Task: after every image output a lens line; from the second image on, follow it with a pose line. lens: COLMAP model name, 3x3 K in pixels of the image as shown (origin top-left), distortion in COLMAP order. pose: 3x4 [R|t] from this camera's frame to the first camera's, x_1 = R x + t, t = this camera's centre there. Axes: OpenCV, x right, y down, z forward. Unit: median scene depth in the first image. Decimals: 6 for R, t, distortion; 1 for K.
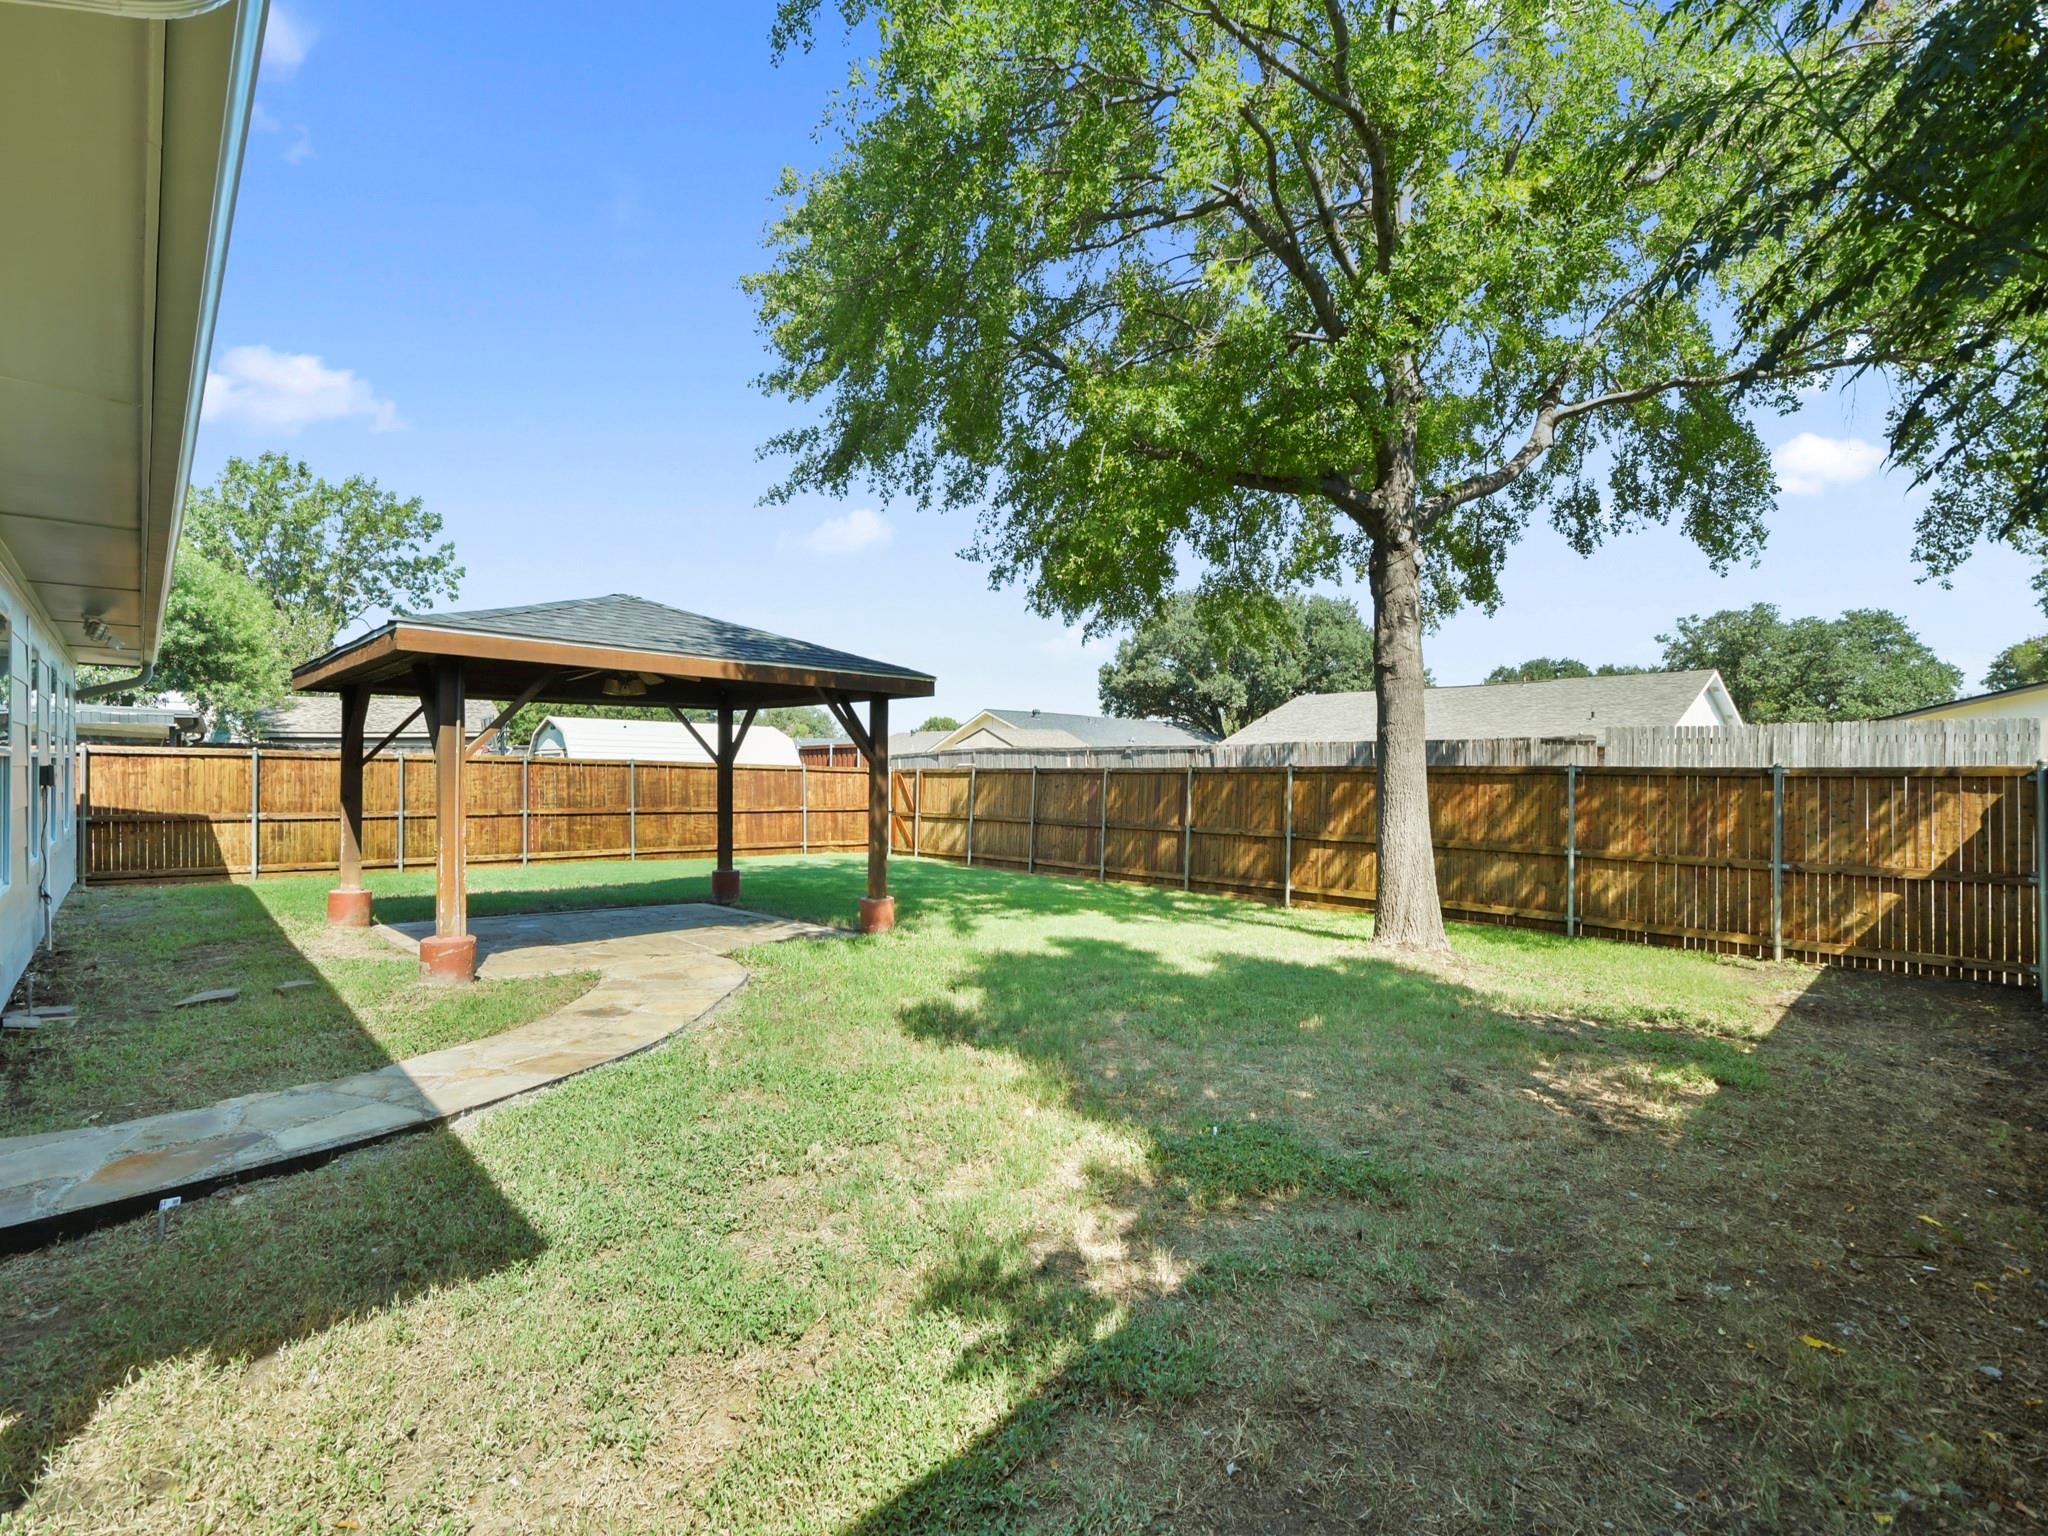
lens RADIAL K [[928.3, 0, 1024.2], [0, 928.3, 778.6], [0, 0, 1]] dist [0.025986, -0.011838]
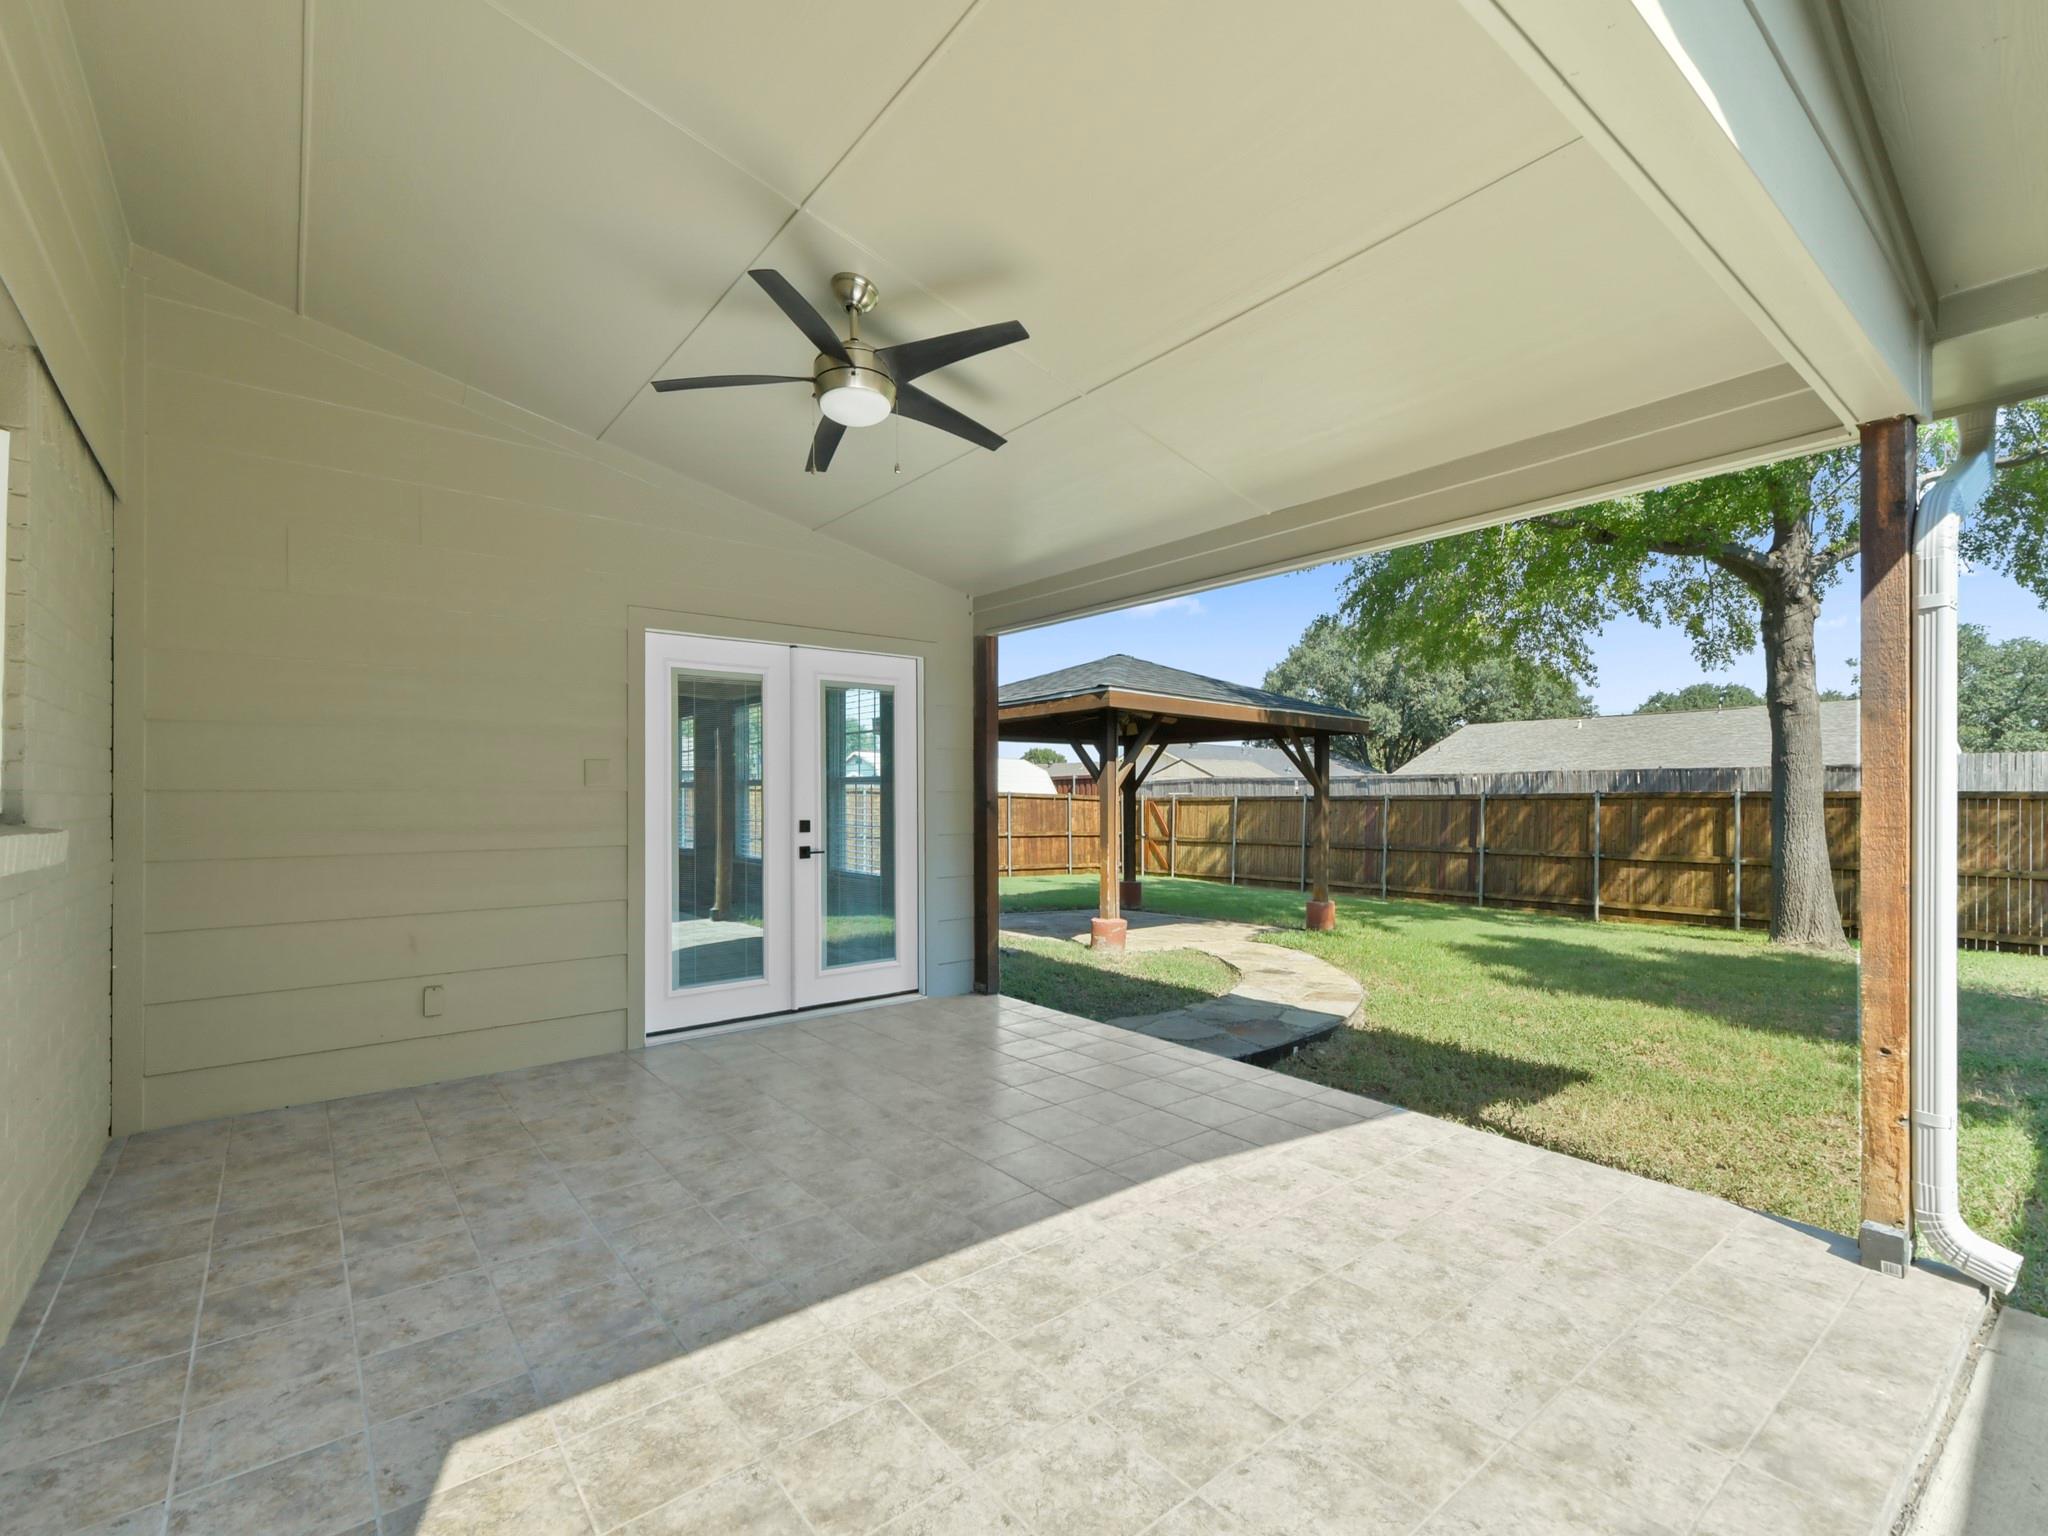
lens RADIAL K [[935.3, 0, 1018.5], [0, 935.3, 806.4], [0, 0, 1]] dist [0.027549, -0.012323]
pose [[0.996125, -0.002111, -0.087926, -0.249929], [0.001792, 0.999992, -0.003711, 0.005182], [0.087933, 0.003539, 0.996120, -0.139444]]
